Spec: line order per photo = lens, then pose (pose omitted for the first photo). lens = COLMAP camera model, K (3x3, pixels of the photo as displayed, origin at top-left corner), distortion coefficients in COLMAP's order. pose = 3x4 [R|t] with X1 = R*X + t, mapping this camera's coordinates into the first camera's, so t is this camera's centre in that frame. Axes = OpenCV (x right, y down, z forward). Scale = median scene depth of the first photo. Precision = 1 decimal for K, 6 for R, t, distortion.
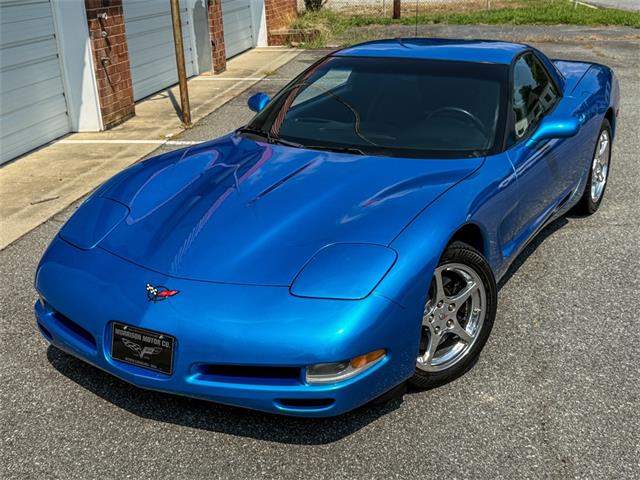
lens RADIAL K [[793.4, 0, 320.0], [0, 793.4, 240.0], [0, 0, 1]] dist [0.194040, -0.470373]
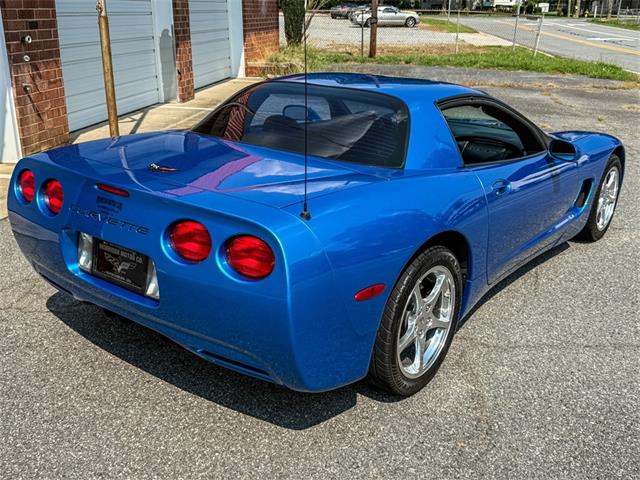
lens RADIAL K [[667.6, 0, 320.0], [0, 667.6, 240.0], [0, 0, 1]] dist [0.146397, -0.297485]
pose [[0.998837, 0.046386, 0.013133, 0.063022], [-0.046392, 0.998923, 0.000184, -0.063325], [-0.013110, -0.000793, 0.999914, 0.219887]]
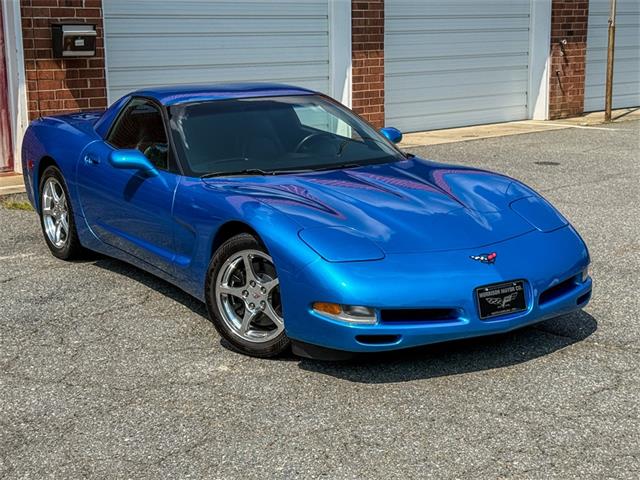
lens RADIAL K [[1089.8, 0, 320.0], [0, 1089.8, 240.0], [0, 0, 1]] dist [0.128751, -0.142708]
pose [[0.786804, 0.155005, -0.597422, 0.597491], [-0.223591, 0.973786, -0.041814, 0.237644], [0.575280, 0.166477, 0.800836, -0.734254]]
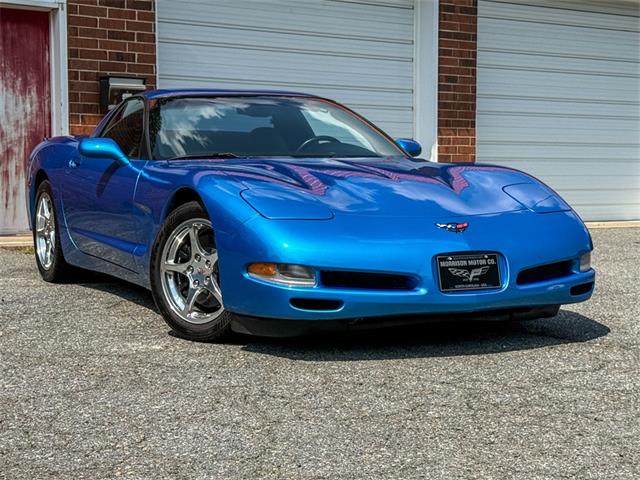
lens RADIAL K [[1213.6, 0, 320.0], [0, 1213.6, 240.0], [0, 0, 1]] dist [0.037876, 0.030148]
pose [[0.703628, 0.090020, -0.704844, 0.669985], [-0.264246, 0.953951, -0.141955, 0.301219], [0.659607, 0.286136, 0.695014, -0.651578]]
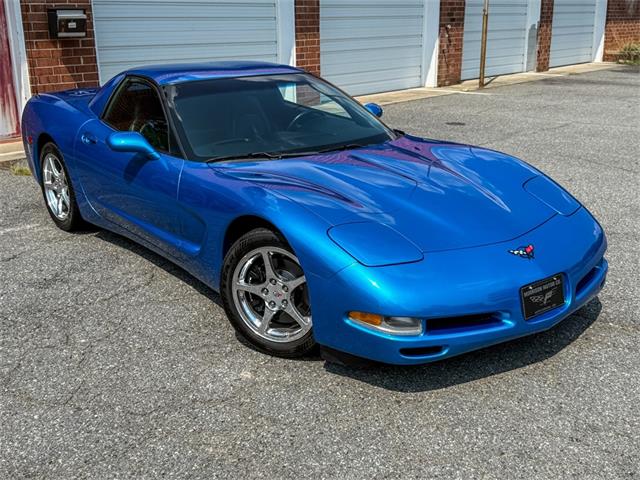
lens RADIAL K [[723.3, 0, 320.0], [0, 723.3, 240.0], [0, 0, 1]] dist [0.162867, -0.382553]
pose [[0.843898, 0.191578, -0.501133, 0.427477], [-0.200126, 0.979061, 0.037276, 0.205941], [0.497781, 0.068833, 0.864567, -0.592843]]
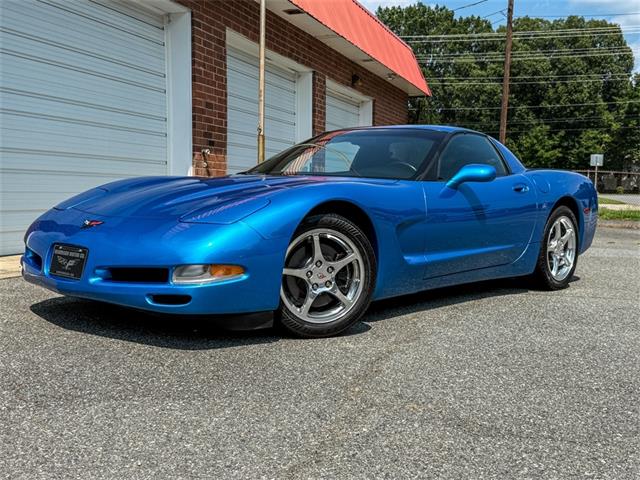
lens RADIAL K [[723.3, 0, 320.0], [0, 723.3, 240.0], [0, 0, 1]] dist [0.162867, -0.382553]
pose [[0.979273, 0.068580, -0.190582, 0.130061], [-0.115263, 0.962408, -0.245939, 0.113973], [0.166551, 0.262808, 0.950365, -0.016797]]
